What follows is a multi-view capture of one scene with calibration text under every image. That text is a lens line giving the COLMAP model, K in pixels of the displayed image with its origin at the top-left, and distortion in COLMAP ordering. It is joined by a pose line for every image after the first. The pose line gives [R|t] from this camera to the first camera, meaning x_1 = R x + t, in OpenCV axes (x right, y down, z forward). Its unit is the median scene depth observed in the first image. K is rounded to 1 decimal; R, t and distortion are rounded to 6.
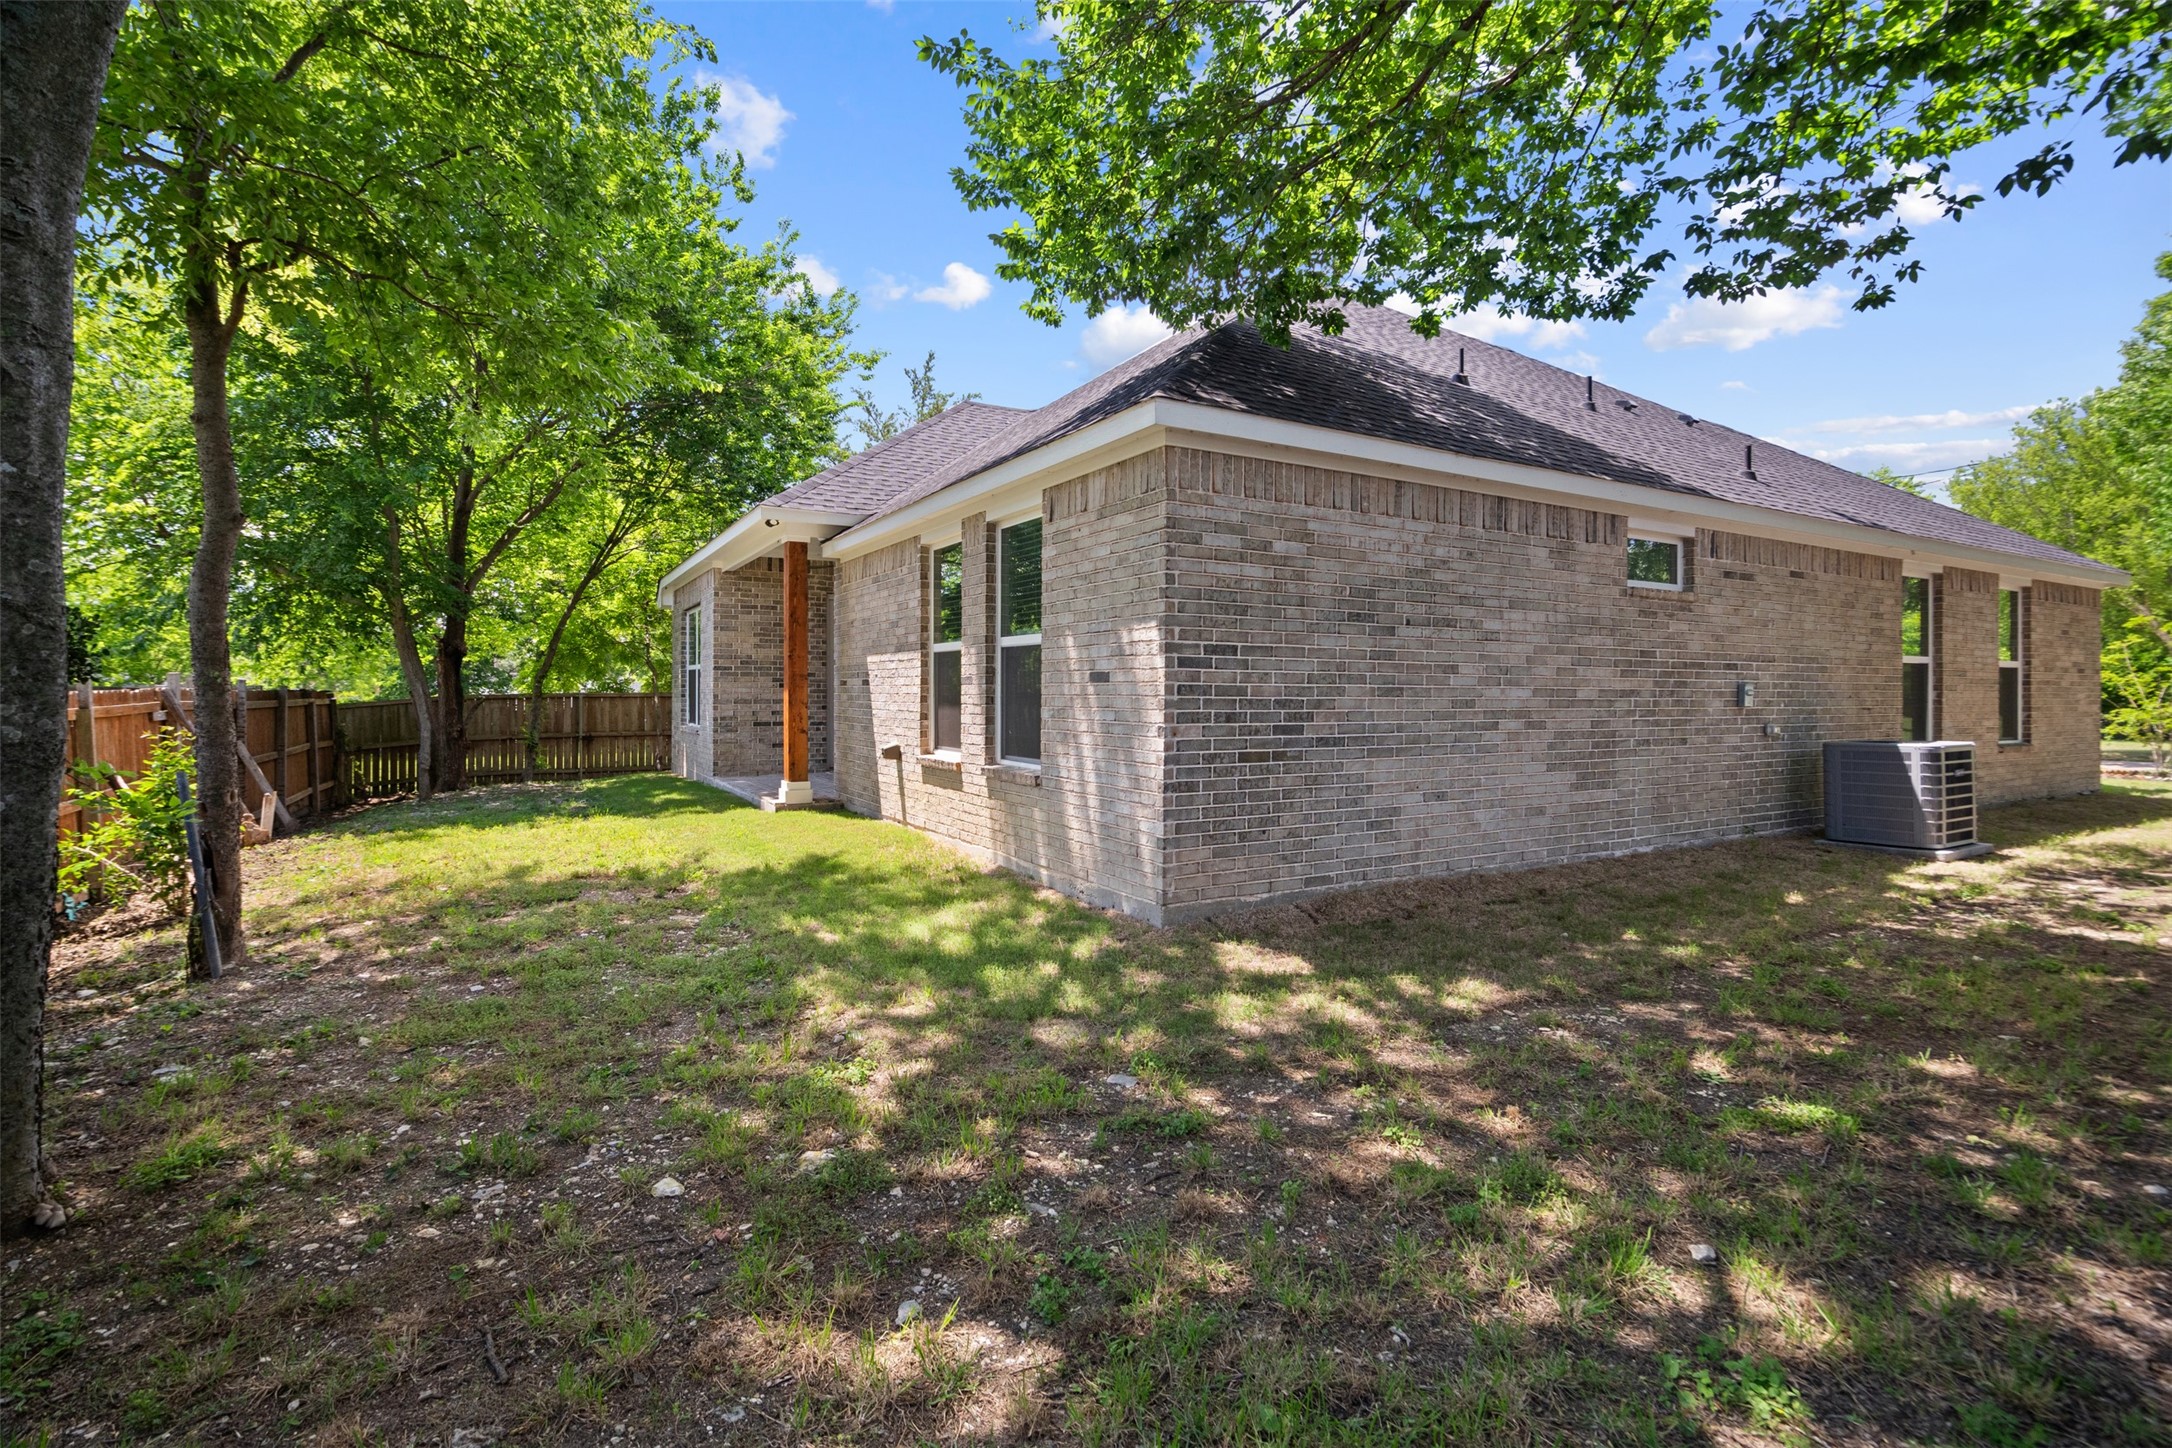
lens RADIAL K [[1004.0, 0, 1092.4], [0, 1004.0, 678.6], [0, 0, 1]] dist [-0.008201, 0.005610]
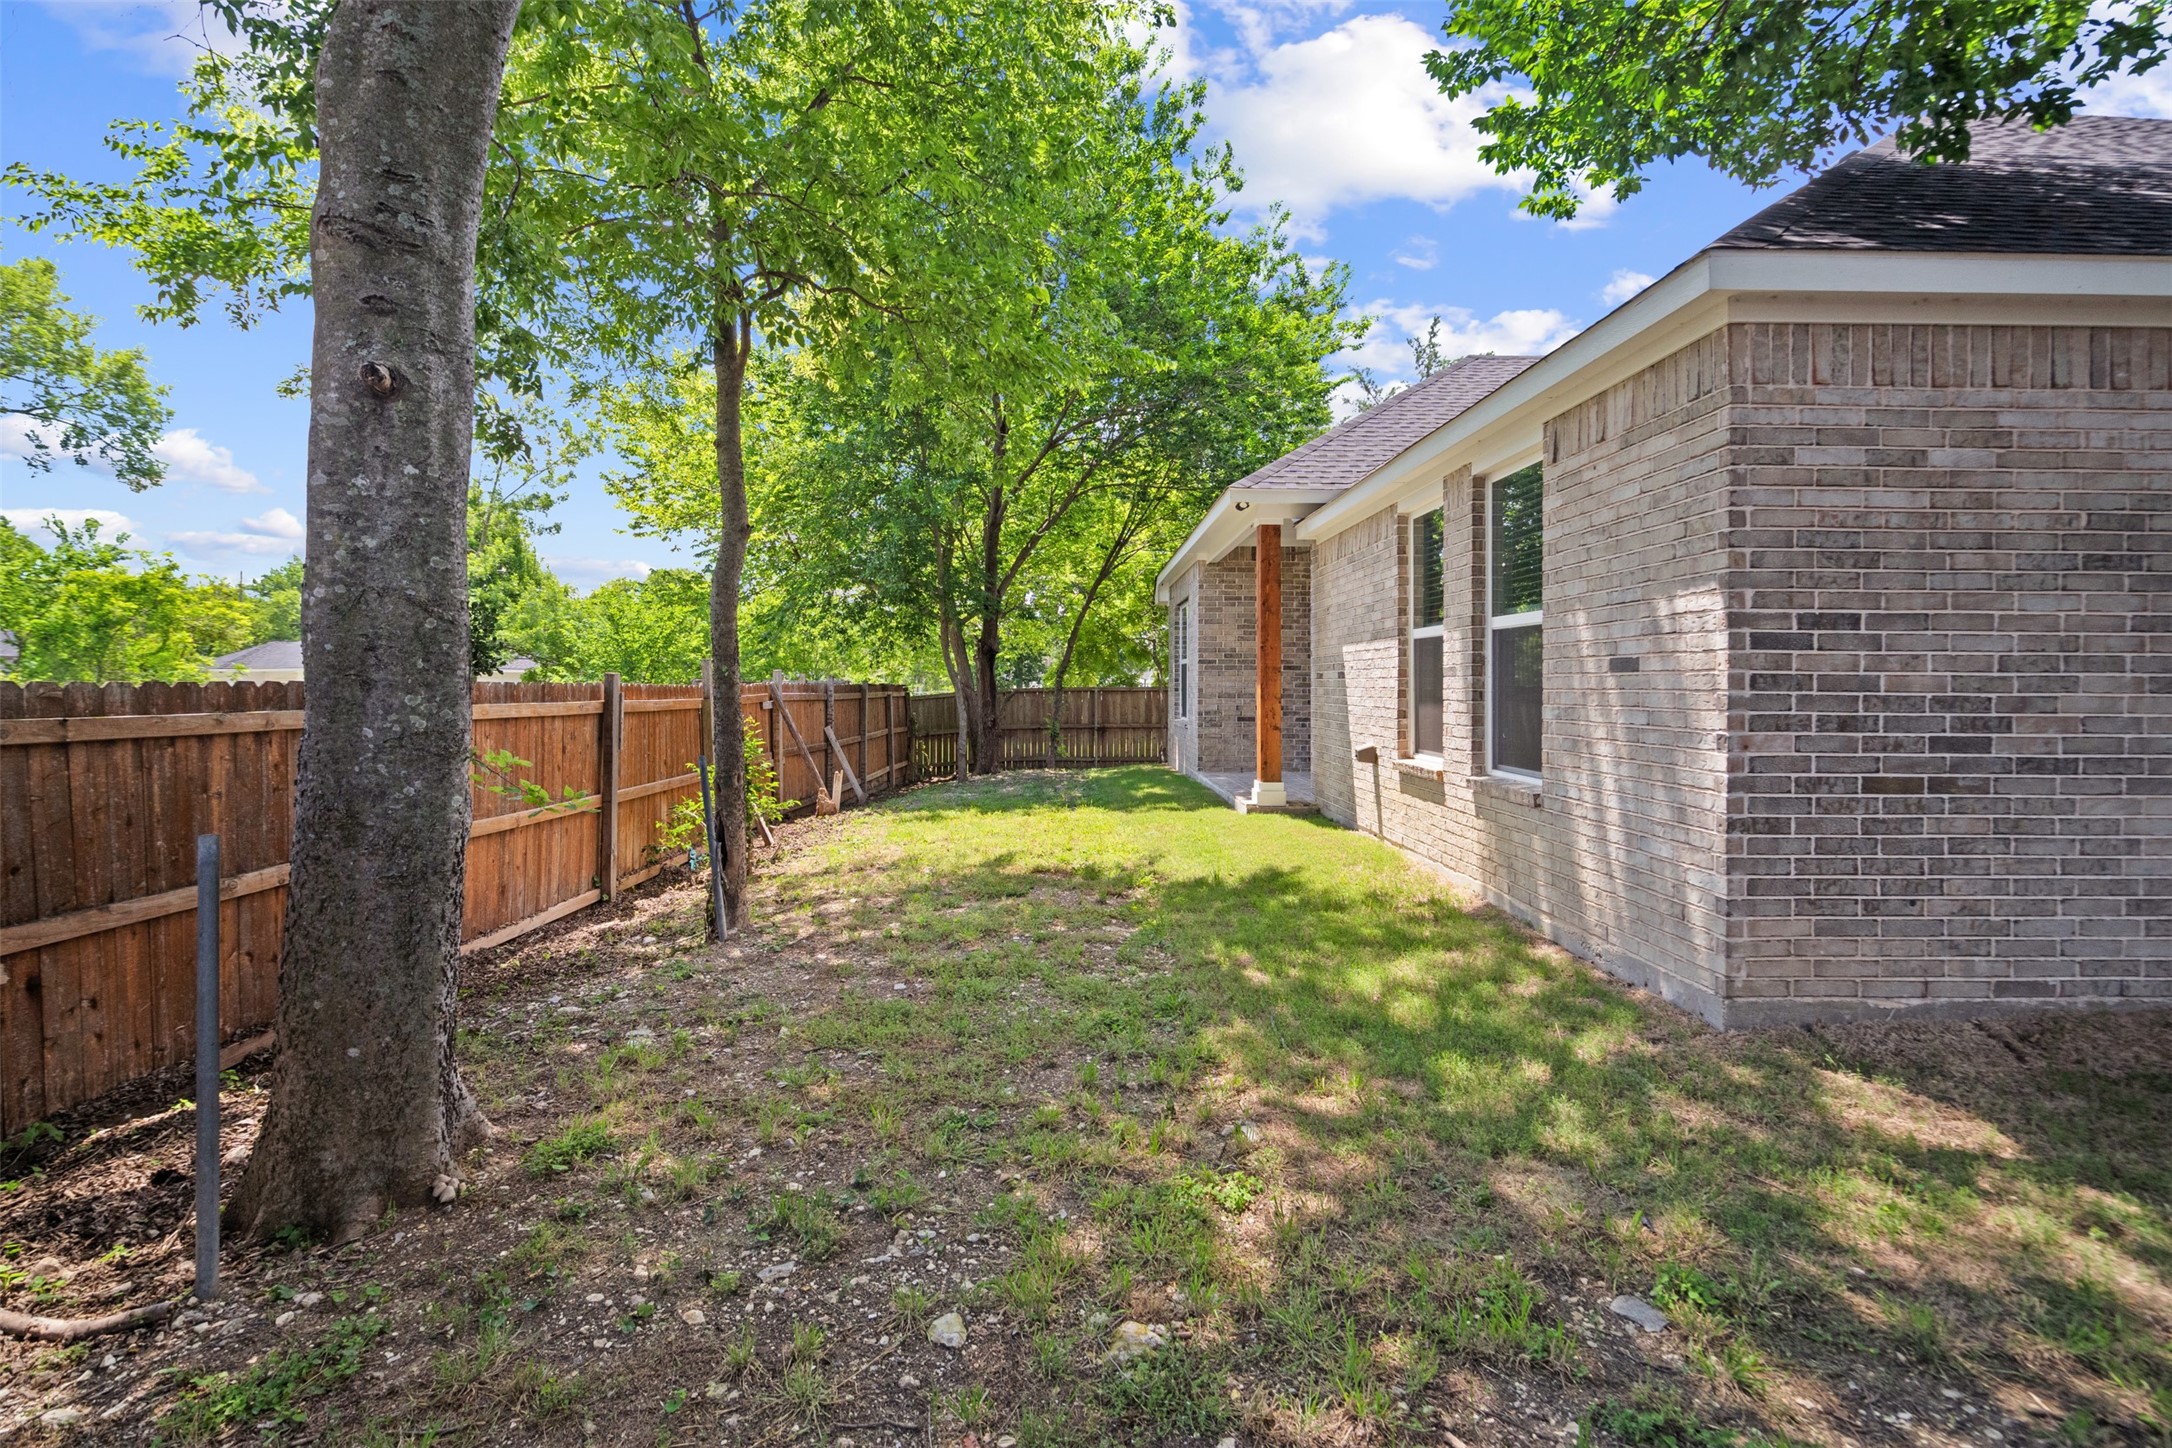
lens RADIAL K [[1004.0, 0, 1092.4], [0, 1004.0, 678.6], [0, 0, 1]] dist [-0.008201, 0.005610]
pose [[0.875387, -0.003367, -0.483411, 0.021080], [0.005995, 0.999974, 0.003891, 0.003494], [0.483386, -0.006304, 0.875385, 0.180087]]
